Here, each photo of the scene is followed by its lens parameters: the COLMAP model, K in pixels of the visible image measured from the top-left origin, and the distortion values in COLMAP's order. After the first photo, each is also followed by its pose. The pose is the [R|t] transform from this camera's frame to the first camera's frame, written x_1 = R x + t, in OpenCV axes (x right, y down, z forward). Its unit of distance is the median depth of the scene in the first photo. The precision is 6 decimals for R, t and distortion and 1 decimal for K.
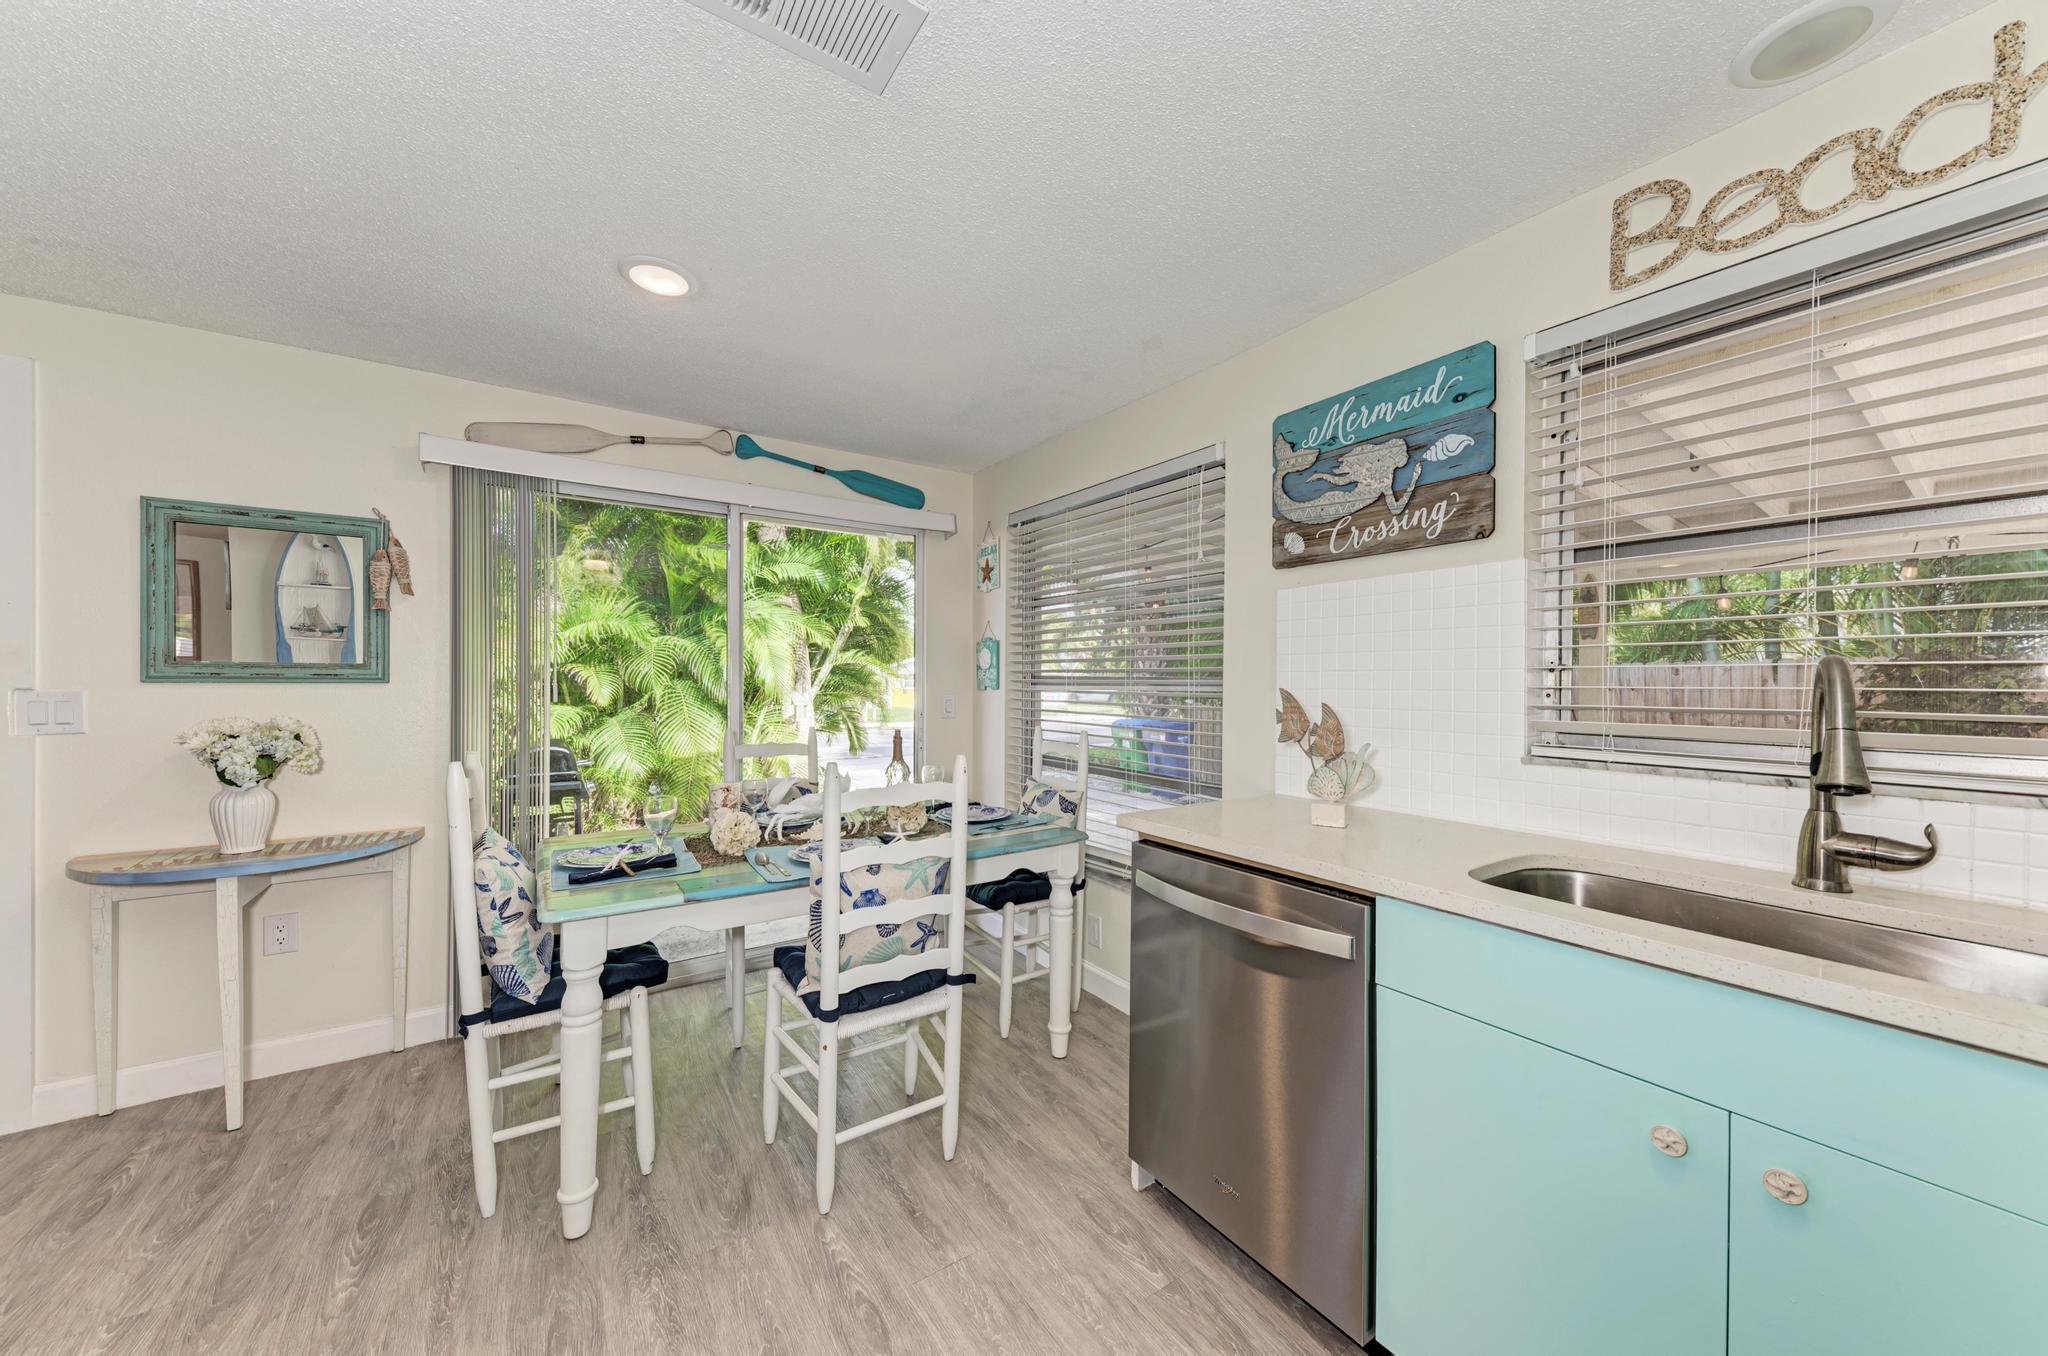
lens RADIAL K [[717.8, 0, 1018.9], [0, 717.8, 681.2], [0, 0, 1]] dist [0.015281, -0.005866]
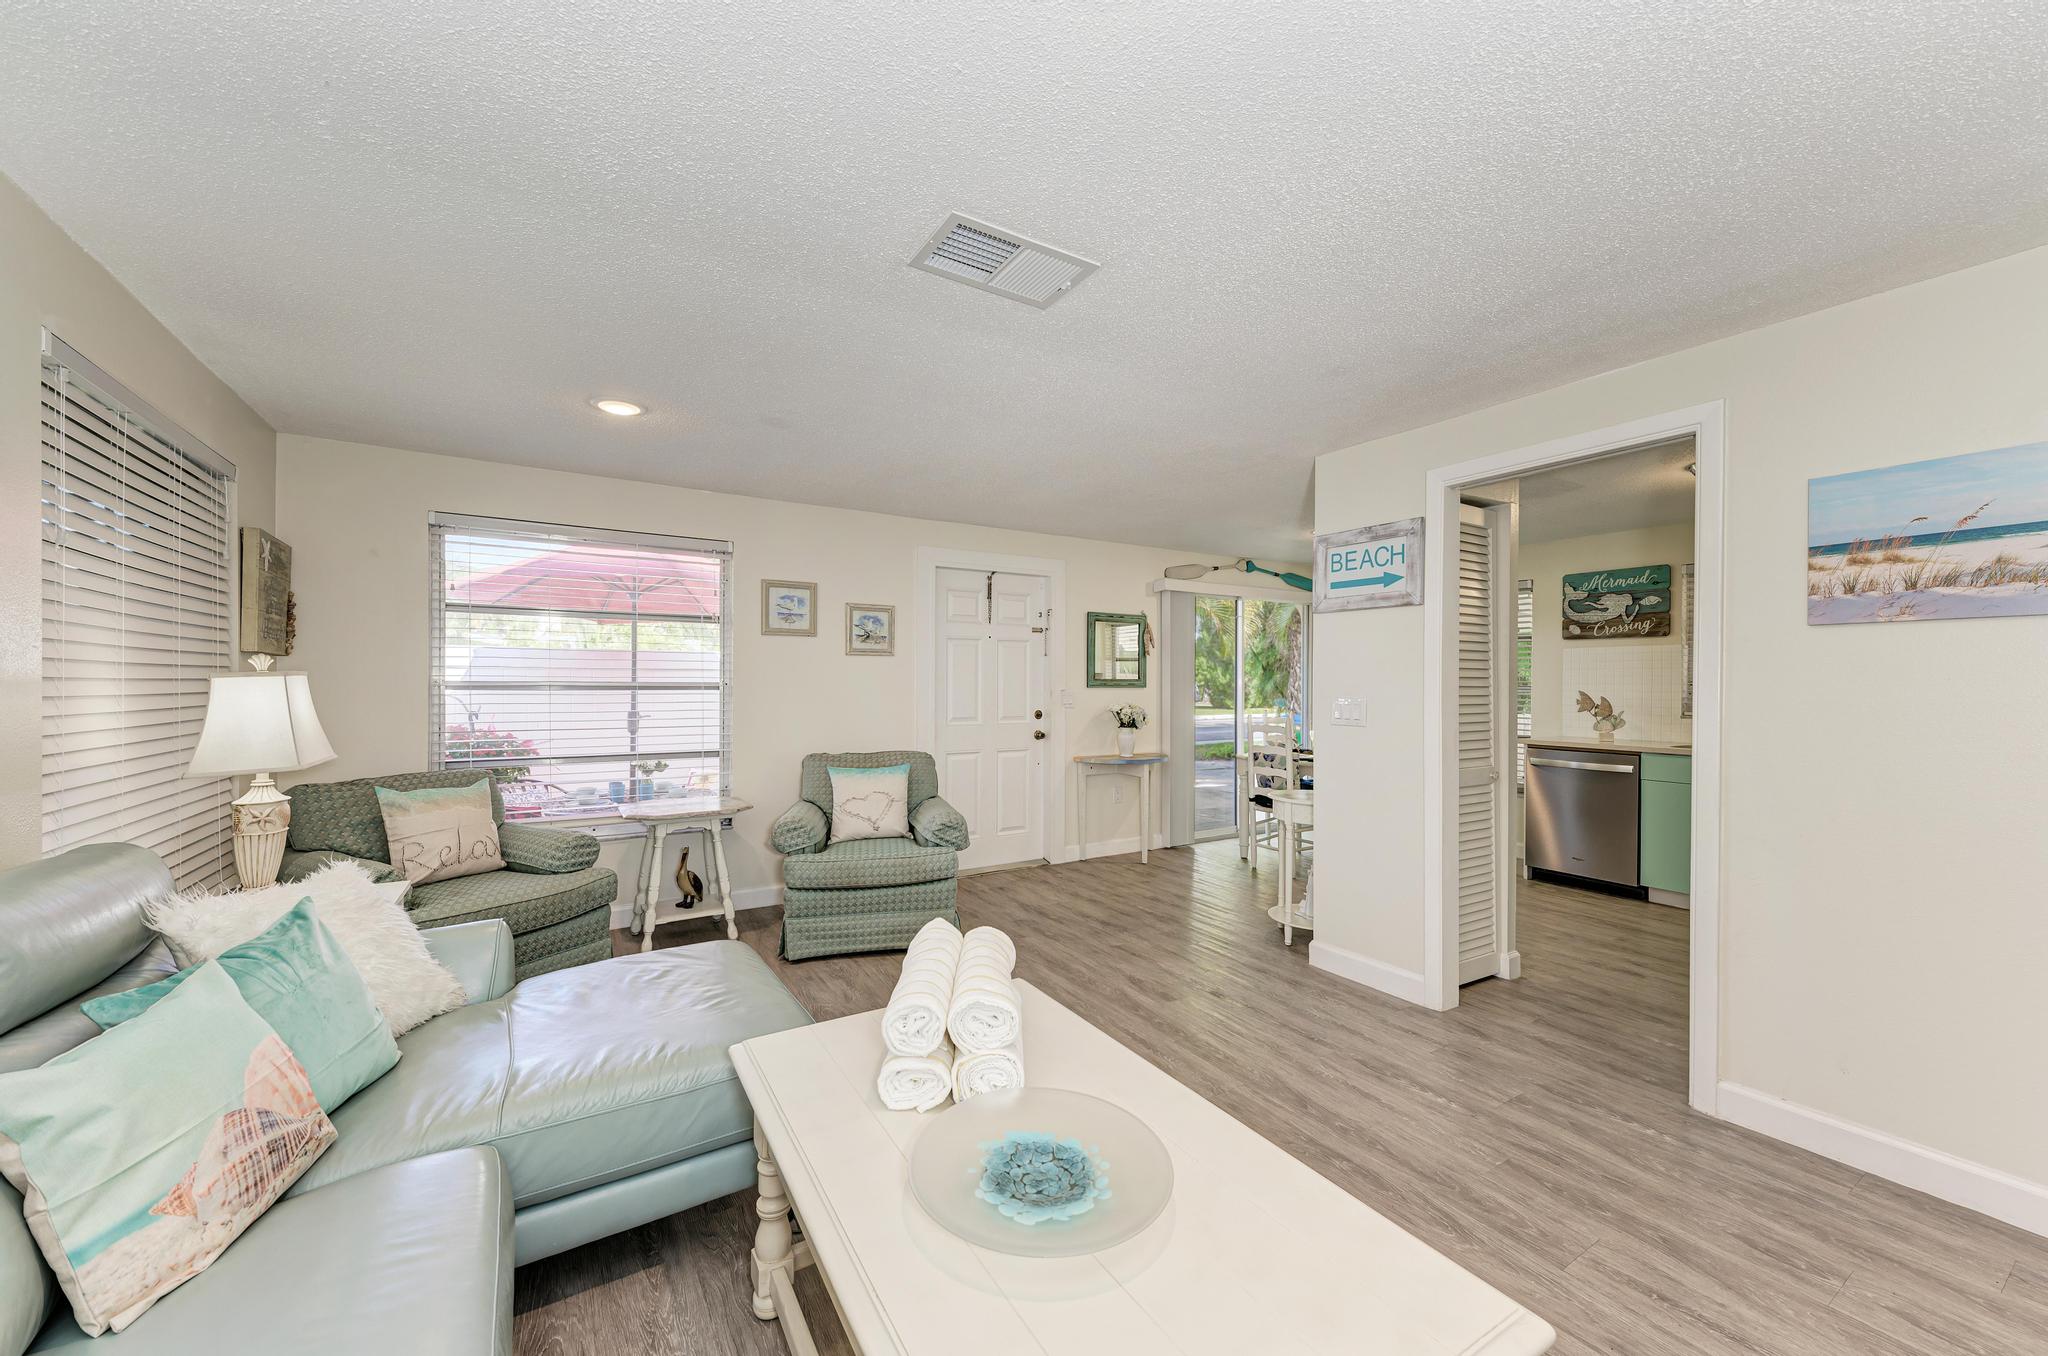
lens RADIAL K [[768.2, 0, 1020.9], [0, 768.2, 682.6], [0, 0, 1]] dist [0.013319, -0.000064]
pose [[0.999249, 0.001235, -0.038731, -1.485426], [-0.001113, 0.999994, 0.003151, -0.025520], [0.038735, -0.003105, 0.999245, -1.790995]]
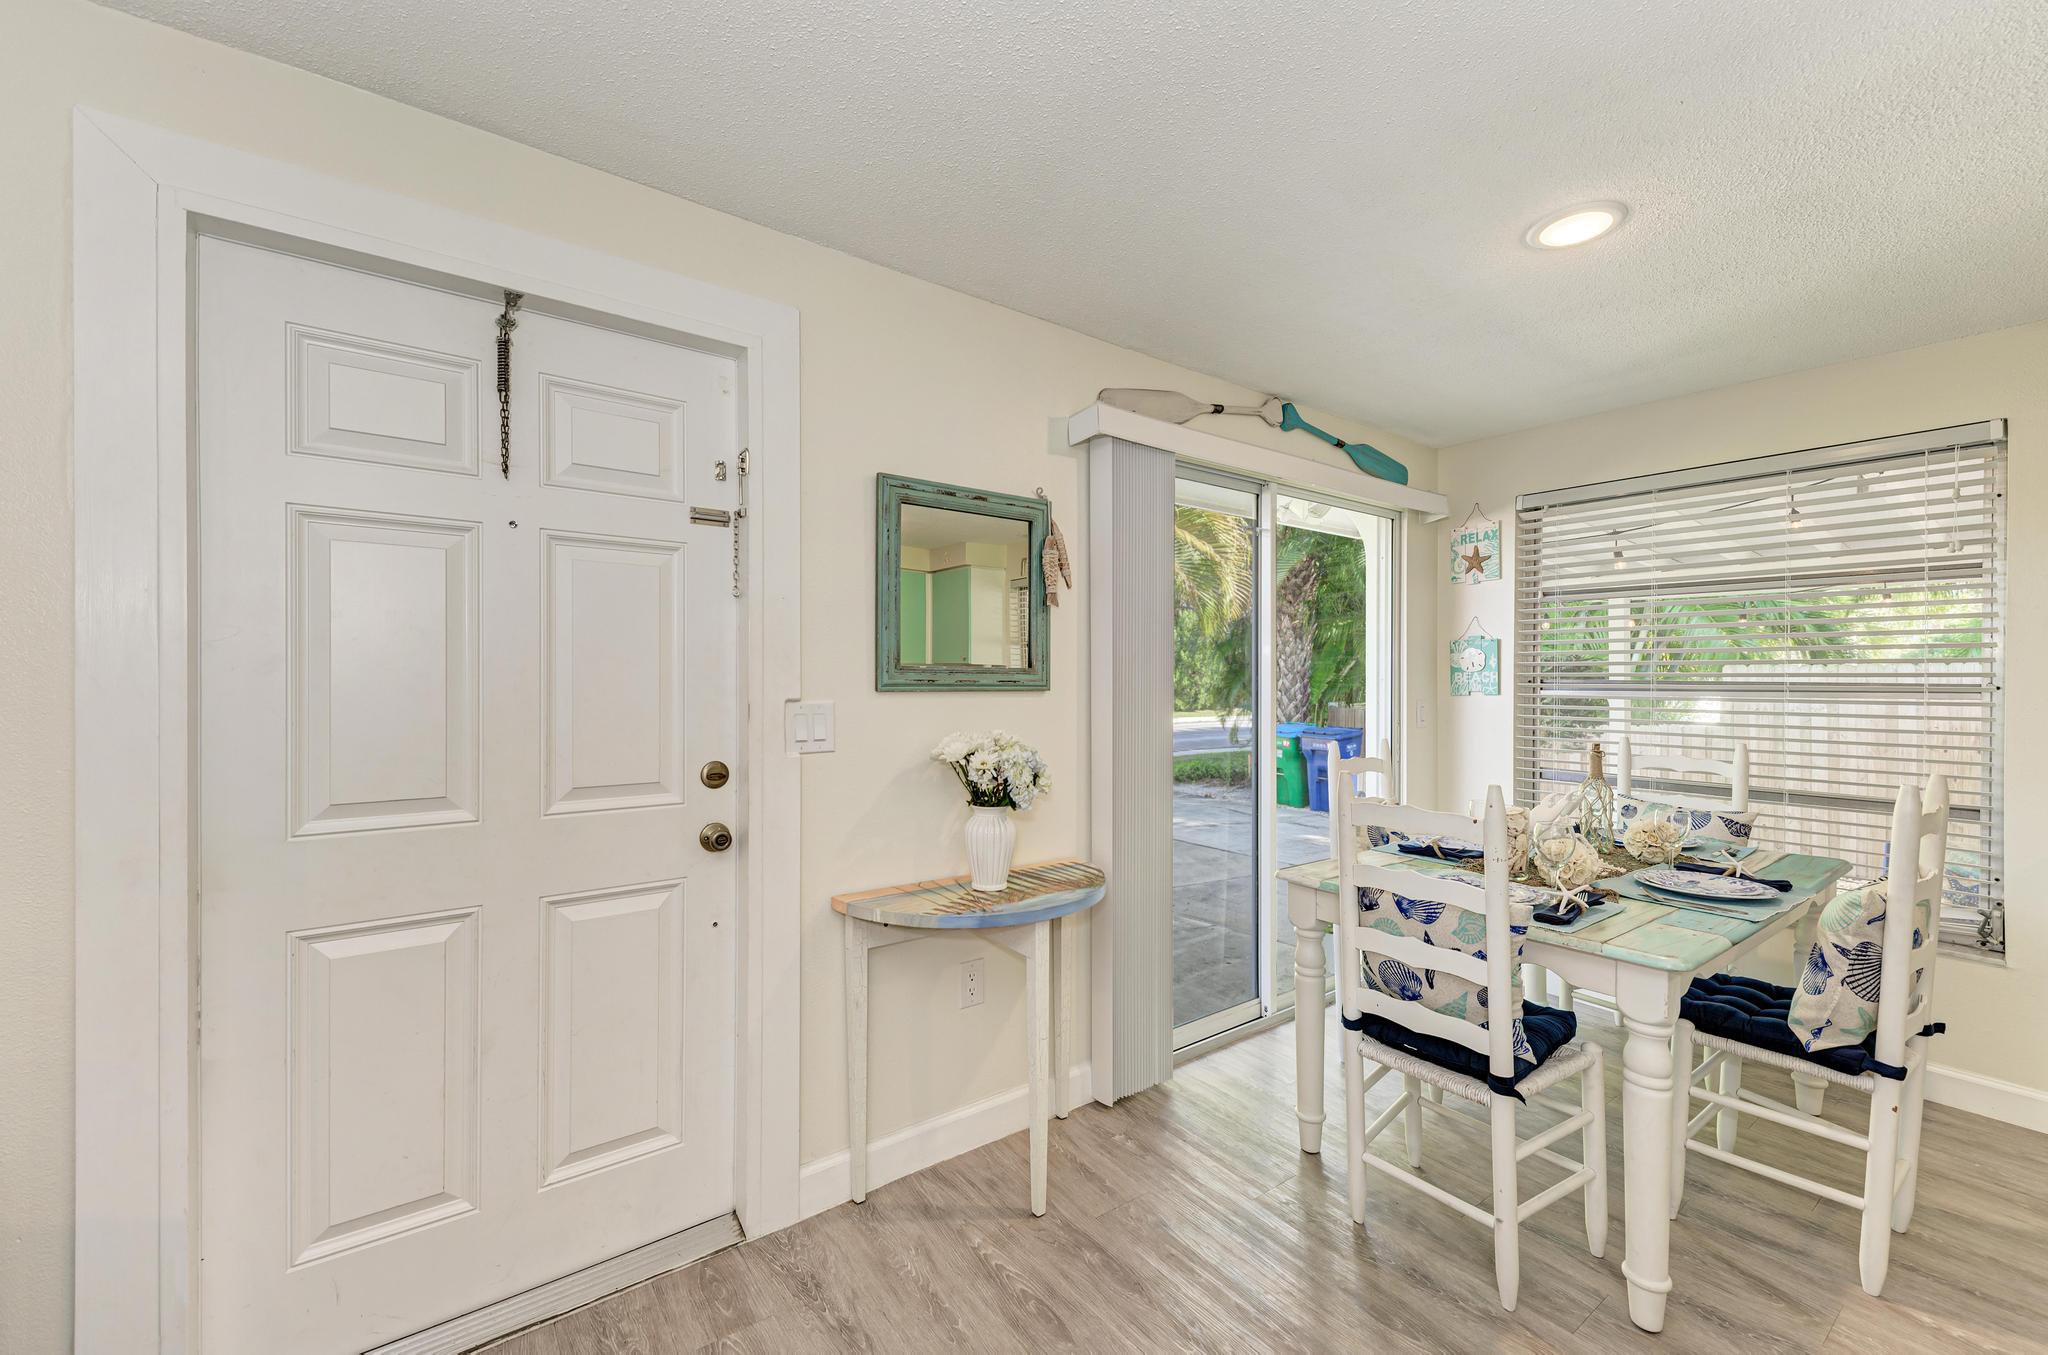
lens RADIAL K [[814.8, 0, 1019.2], [0, 814.8, 682.7], [0, 0, 1]] dist [0.004443, -0.000572]
pose [[0.999255, -0.000626, 0.038592, -1.201662], [0.000492, 0.999994, 0.003468, -0.013496], [-0.038594, -0.003446, 0.999249, 0.041964]]
